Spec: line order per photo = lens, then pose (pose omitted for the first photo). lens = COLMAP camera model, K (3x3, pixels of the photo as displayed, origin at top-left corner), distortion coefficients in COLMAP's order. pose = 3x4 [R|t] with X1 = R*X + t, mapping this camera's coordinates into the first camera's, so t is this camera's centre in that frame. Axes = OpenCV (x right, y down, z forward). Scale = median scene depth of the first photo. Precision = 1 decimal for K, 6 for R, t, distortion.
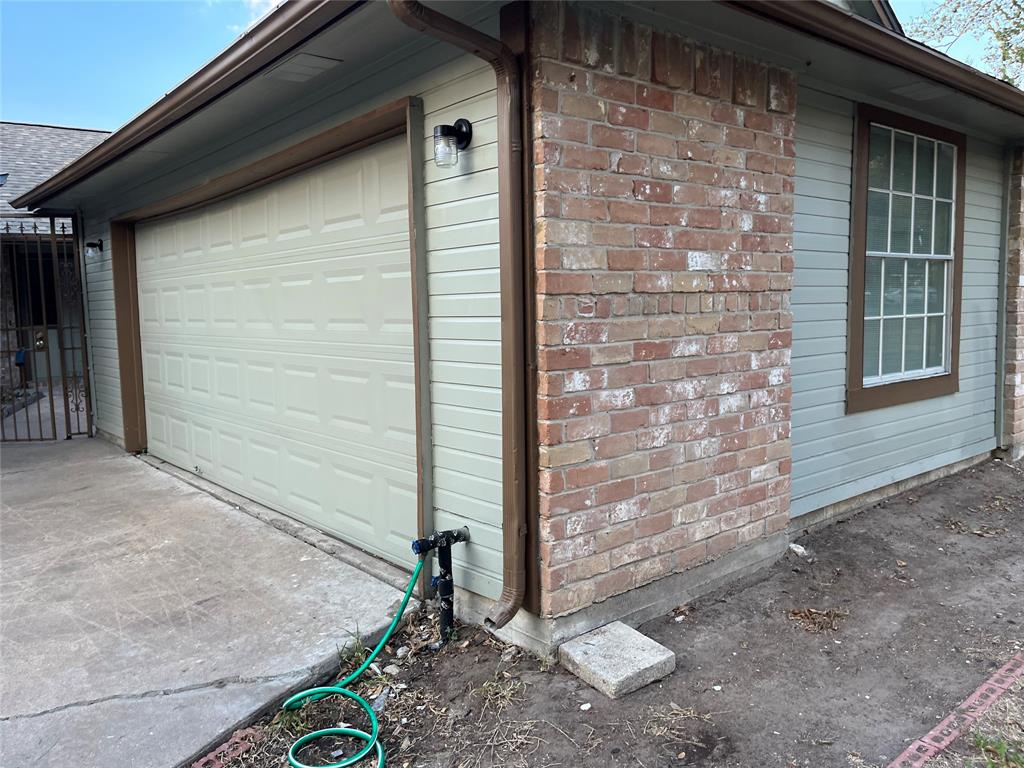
lens RADIAL K [[778.9, 0, 515.6], [0, 778.9, 382.0], [0, 0, 1]] dist [0.065123, -0.080421]
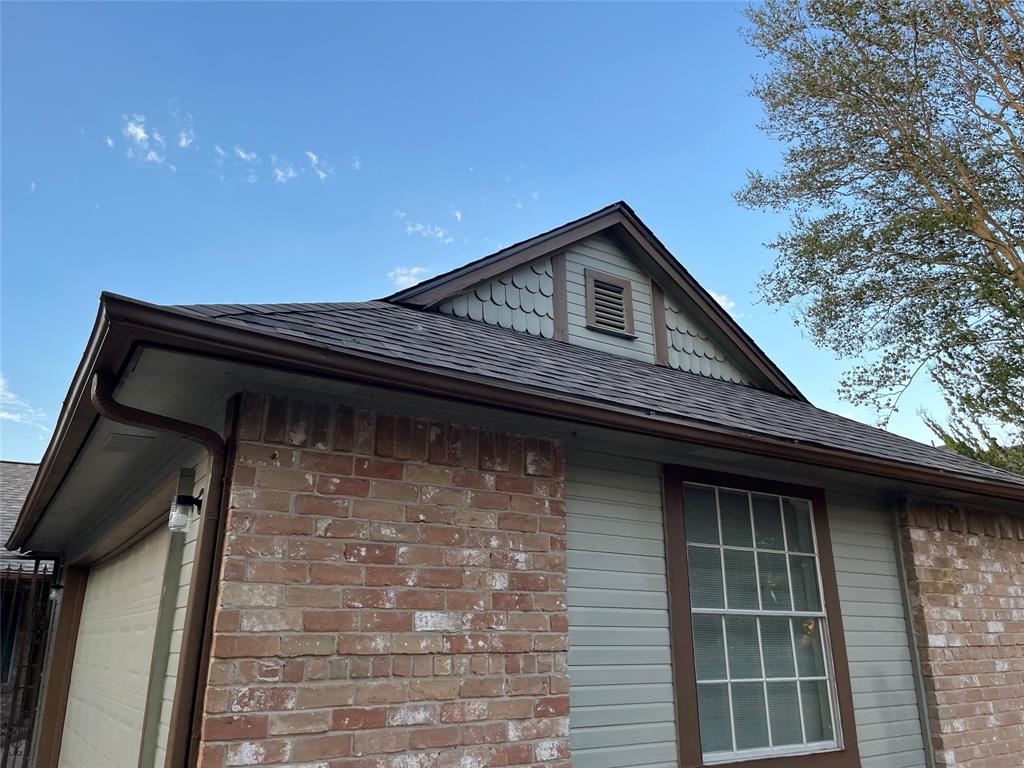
lens RADIAL K [[778.9, 0, 515.6], [0, 778.9, 382.0], [0, 0, 1]] dist [0.065123, -0.080421]
pose [[0.993092, -0.018844, -0.115813, 0.486161], [-0.029413, 0.915524, -0.401187, -0.036391], [0.113589, 0.401822, 0.908645, -0.028033]]
